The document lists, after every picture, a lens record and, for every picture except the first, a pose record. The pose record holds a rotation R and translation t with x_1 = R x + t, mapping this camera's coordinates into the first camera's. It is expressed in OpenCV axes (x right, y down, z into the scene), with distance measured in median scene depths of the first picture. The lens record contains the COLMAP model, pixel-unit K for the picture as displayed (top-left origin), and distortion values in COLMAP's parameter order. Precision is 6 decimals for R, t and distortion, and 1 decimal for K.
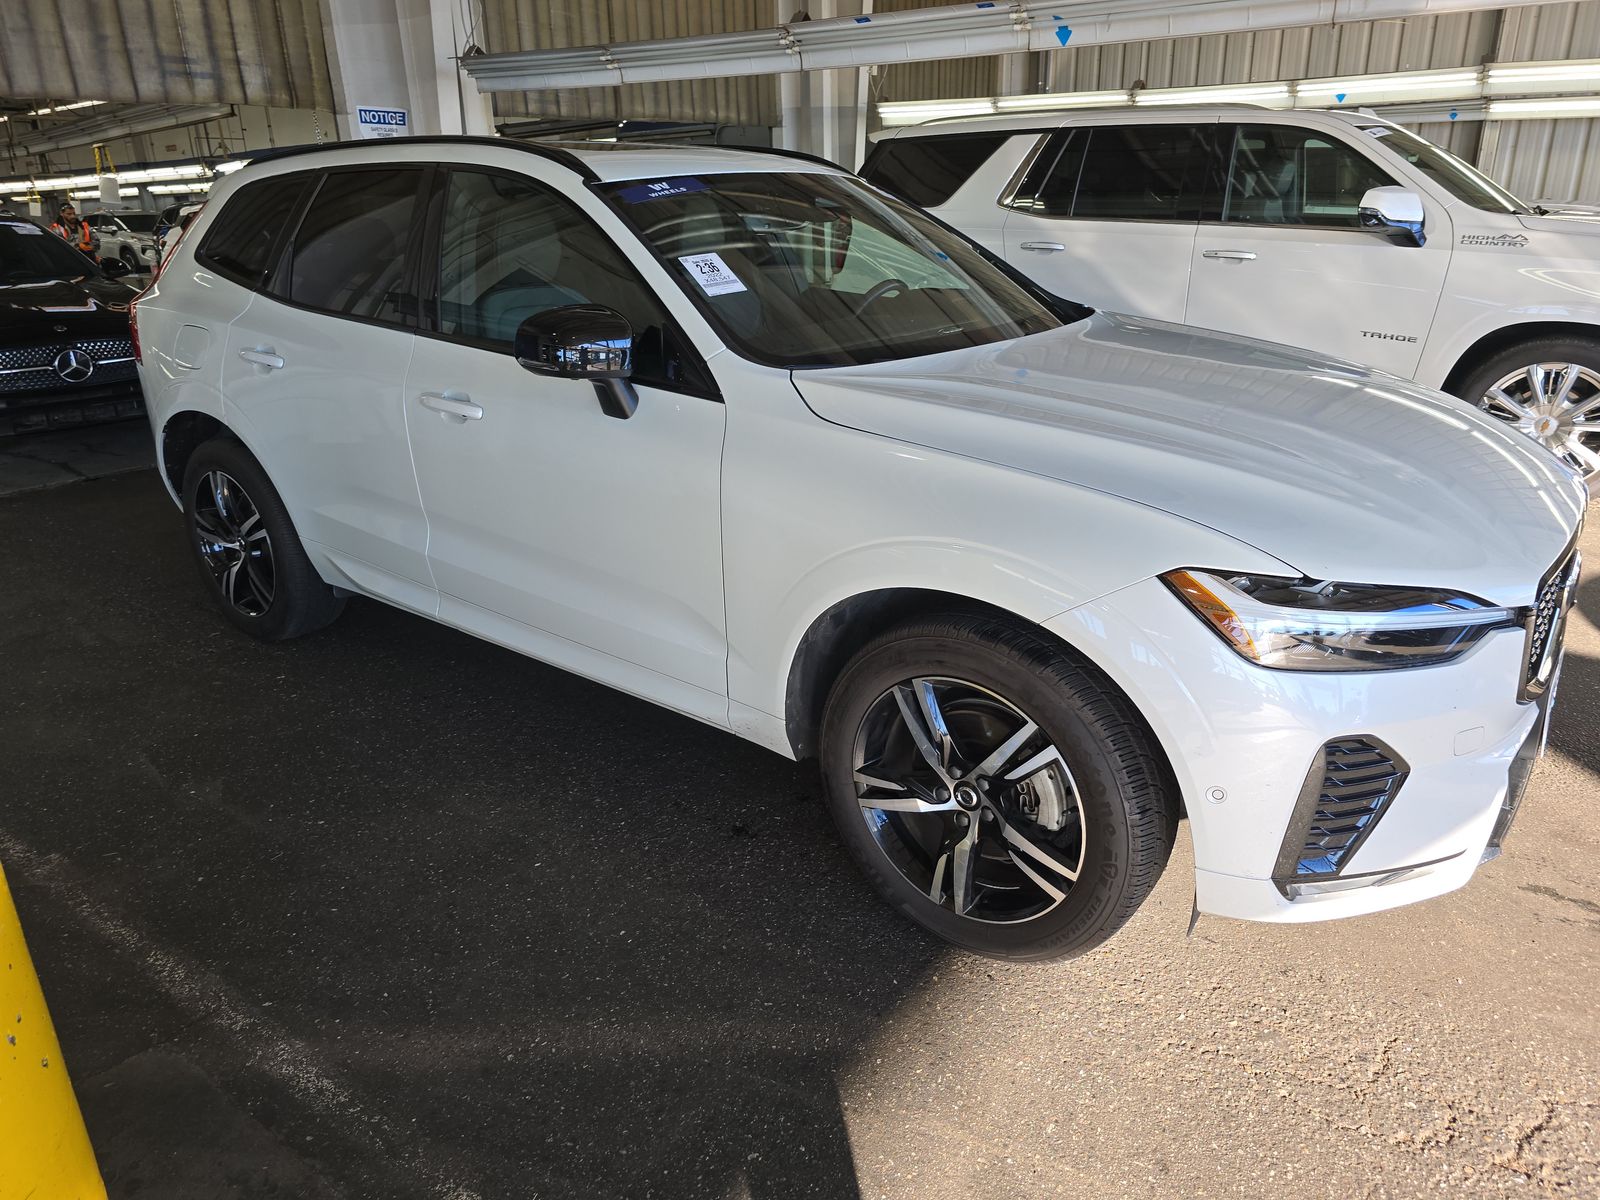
lens RADIAL K [[1075.7, 0, 805.6], [0, 1075.7, 605.1], [0, 0, 1]] dist [0.031156, -0.028749]
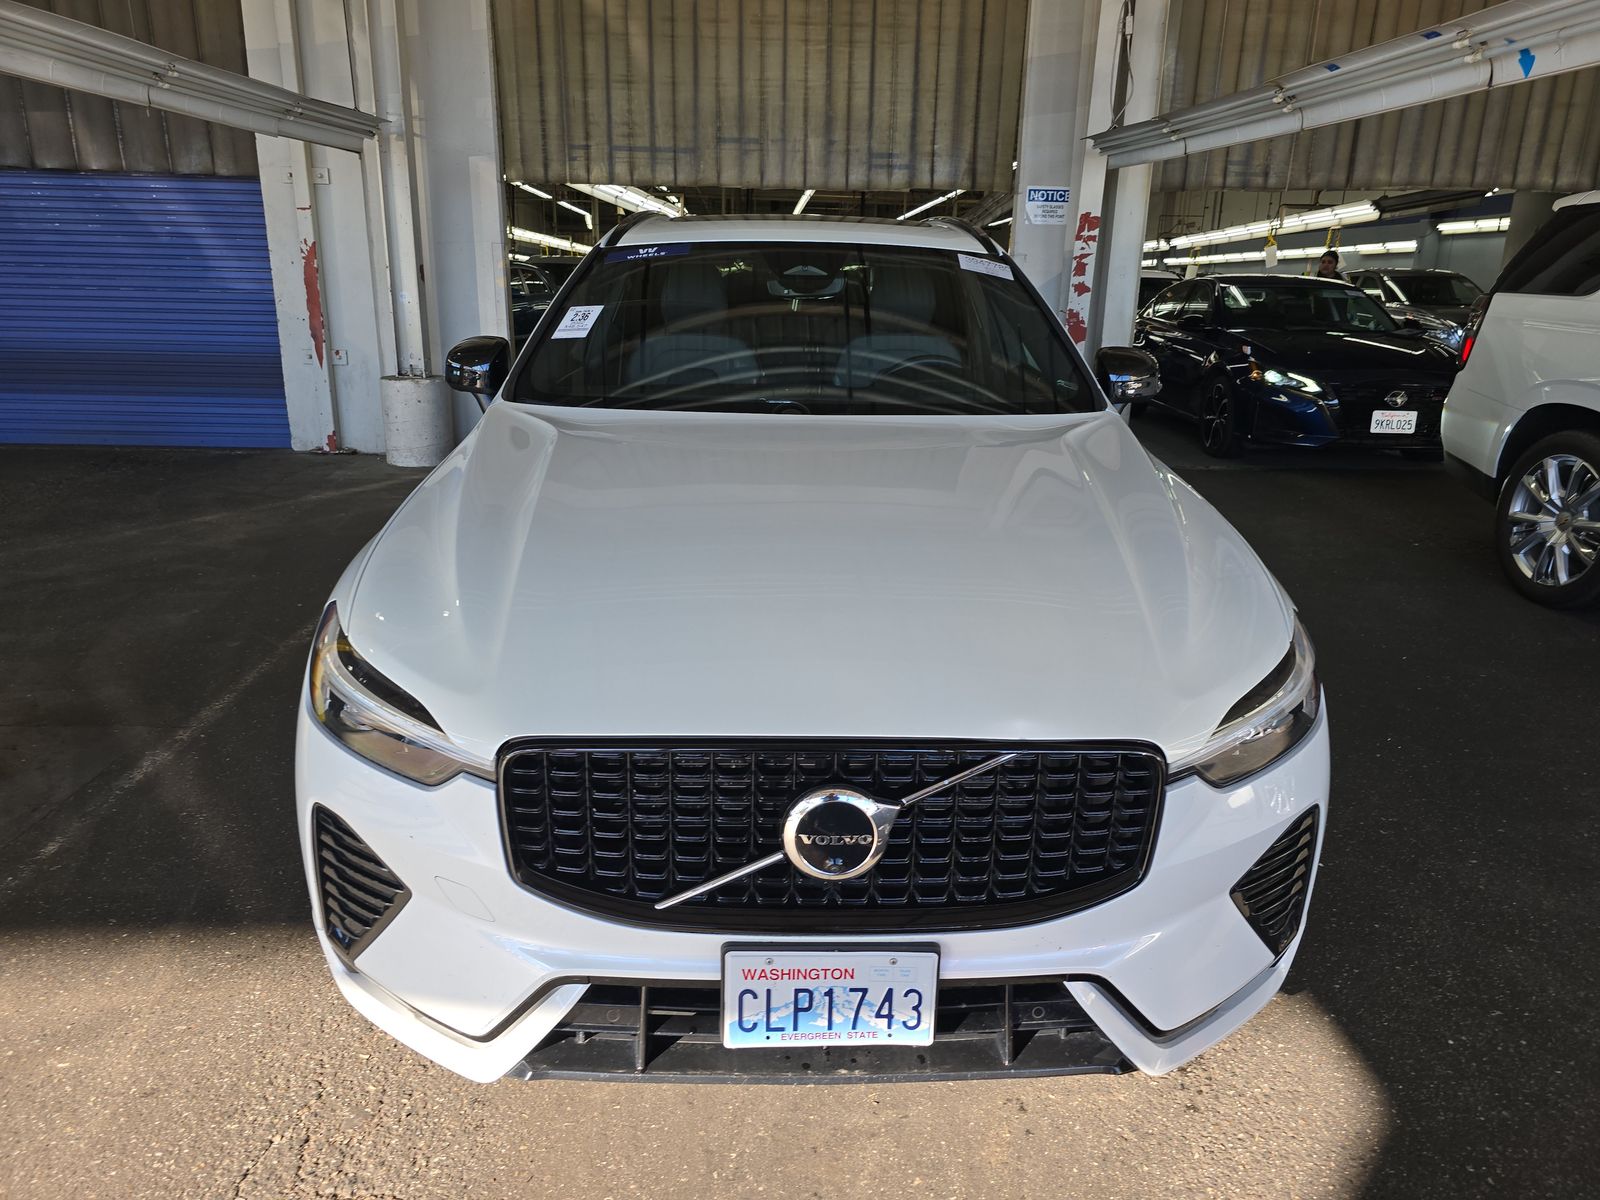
lens RADIAL K [[1075.7, 0, 805.6], [0, 1075.7, 605.1], [0, 0, 1]] dist [0.031156, -0.028749]
pose [[0.630017, 0.254599, -0.733660, 0.428192], [-0.299277, 0.951358, 0.073147, -0.073194], [0.716597, 0.173484, 0.675568, 0.183467]]
